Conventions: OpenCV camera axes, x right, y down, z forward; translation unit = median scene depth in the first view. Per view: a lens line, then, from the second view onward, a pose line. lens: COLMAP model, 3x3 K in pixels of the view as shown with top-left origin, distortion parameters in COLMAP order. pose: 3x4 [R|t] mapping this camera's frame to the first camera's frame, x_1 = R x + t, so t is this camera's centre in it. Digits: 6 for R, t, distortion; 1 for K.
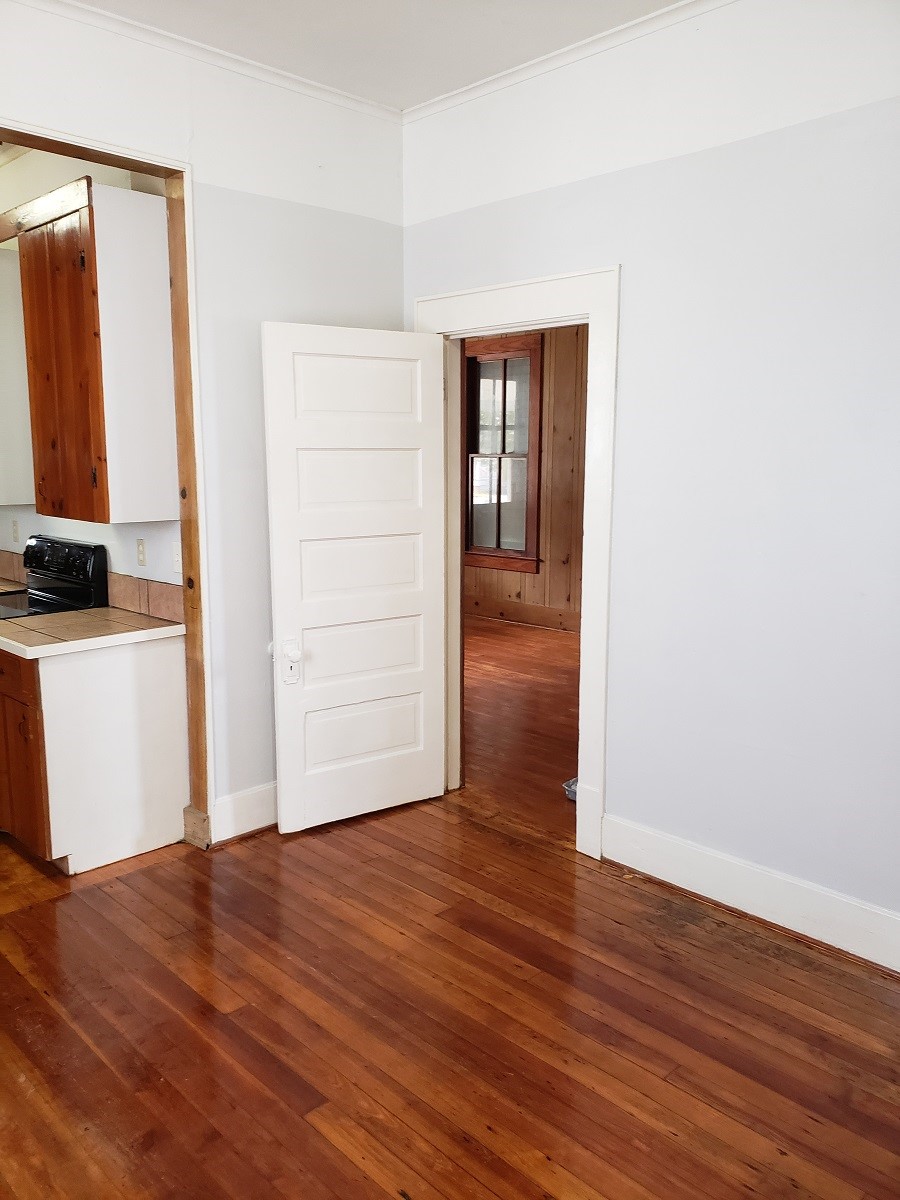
lens RADIAL K [[924.0, 0, 451.5], [0, 924.0, 595.9], [0, 0, 1]] dist [0.006319, 0.037007]
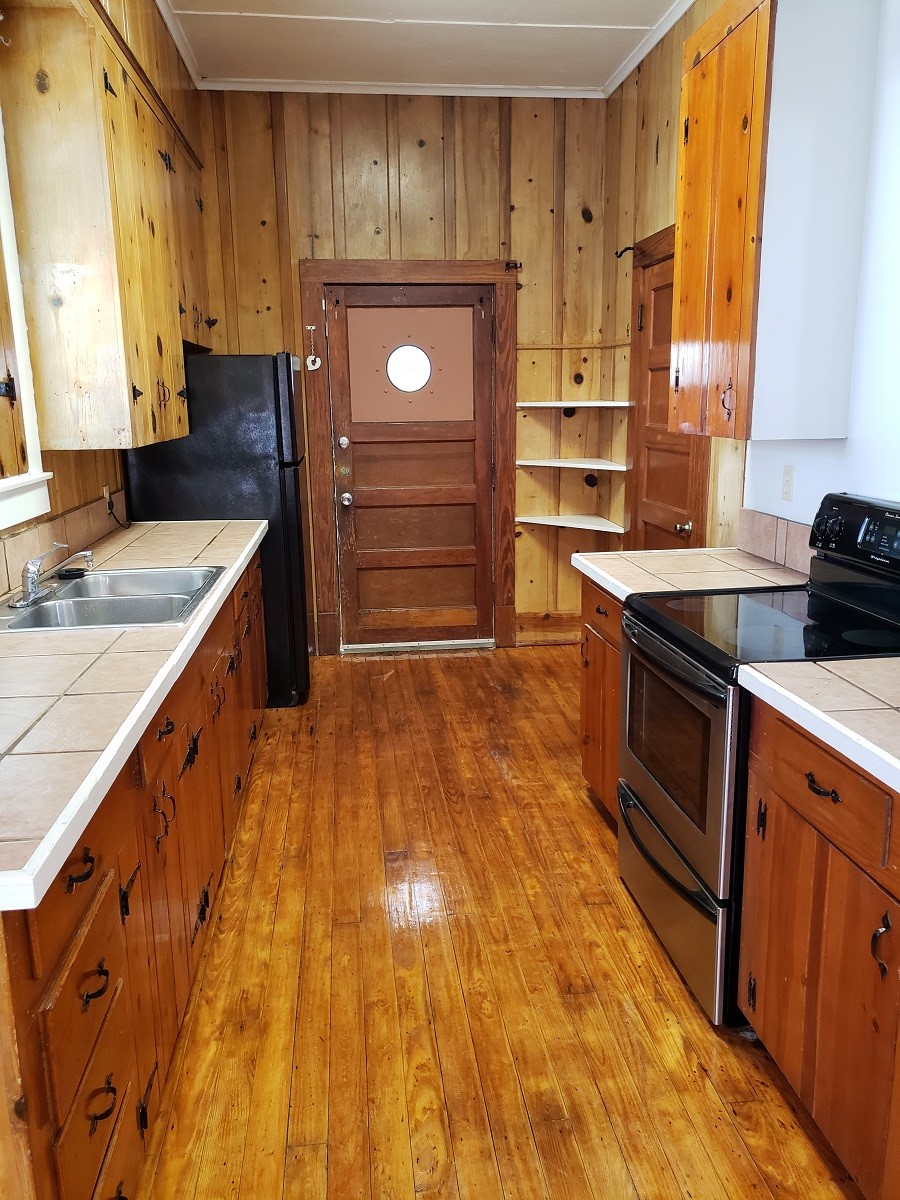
lens RADIAL K [[924.0, 0, 486.9], [0, 924.0, 604.5], [0, 0, 1]] dist [0.006319, 0.037007]
pose [[0.807852, 0.108783, -0.579260, -0.277816], [-0.071592, 0.993653, 0.086761, -0.031195], [0.585021, -0.028619, 0.810513, 0.384846]]
